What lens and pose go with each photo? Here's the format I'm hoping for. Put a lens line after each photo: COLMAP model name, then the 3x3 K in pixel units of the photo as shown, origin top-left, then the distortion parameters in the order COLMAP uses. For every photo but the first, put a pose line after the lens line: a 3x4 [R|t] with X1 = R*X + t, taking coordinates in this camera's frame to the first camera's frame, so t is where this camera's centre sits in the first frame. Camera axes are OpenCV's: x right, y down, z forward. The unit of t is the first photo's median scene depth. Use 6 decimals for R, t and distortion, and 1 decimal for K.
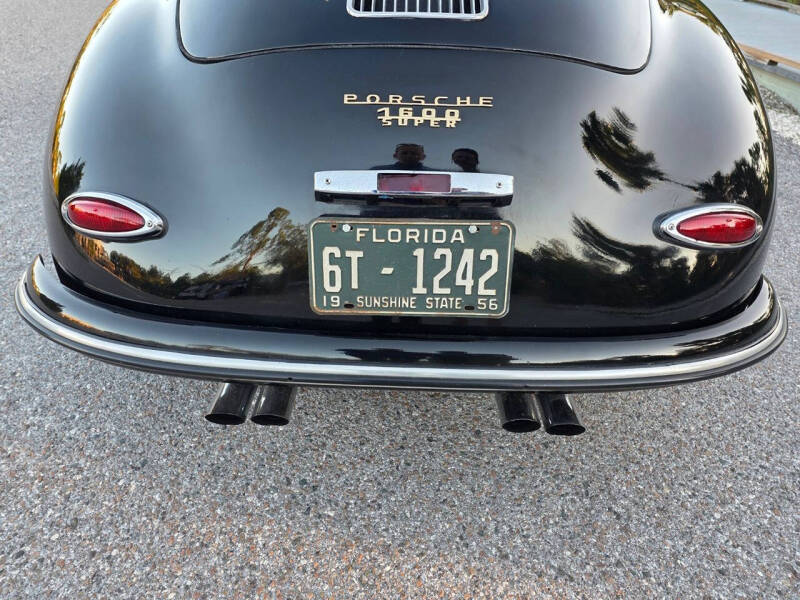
lens RADIAL K [[530.2, 0, 394.5], [0, 530.2, 303.4], [0, 0, 1]] dist [0.027241, -0.020893]
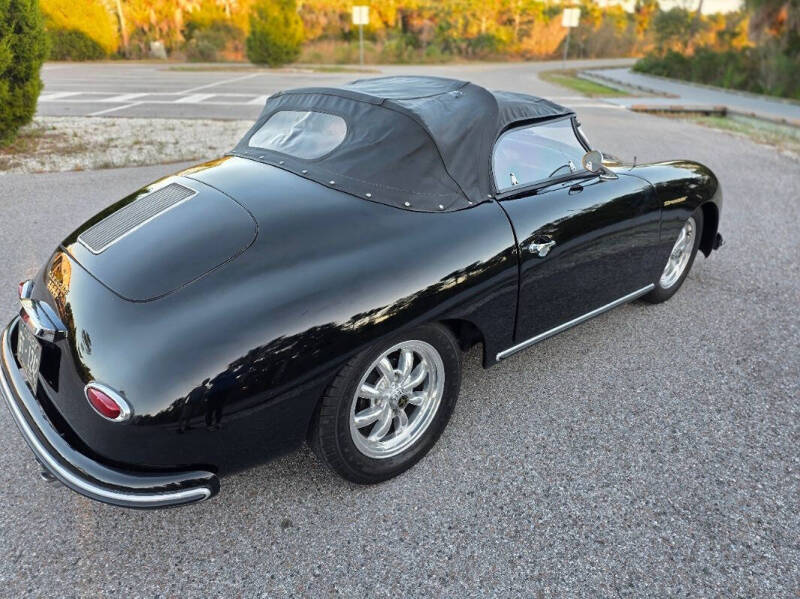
lens RADIAL K [[530.2, 0, 398.8], [0, 530.2, 296.1], [0, 0, 1]] dist [0.027241, -0.020893]
pose [[0.687282, 0.278962, -0.670689, 1.955088], [-0.414402, 0.908899, -0.046613, -0.637260], [0.596586, 0.309972, 0.740272, 0.194741]]
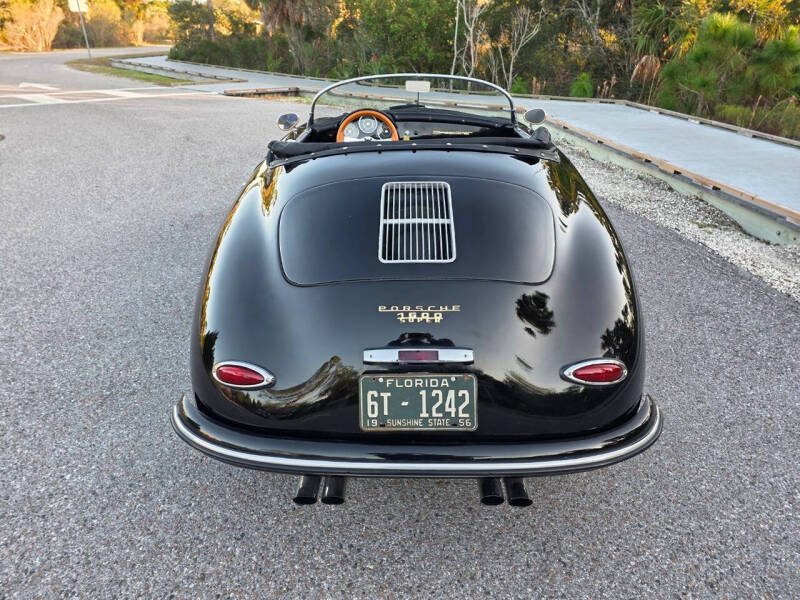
lens RADIAL K [[530.2, 0, 397.5], [0, 530.2, 282.8], [0, 0, 1]] dist [0.027241, -0.020893]
pose [[0.999529, -0.029001, -0.009994, -0.007464], [0.026407, 0.979302, -0.200676, -0.086176], [0.015607, 0.200318, 0.979607, -0.643745]]
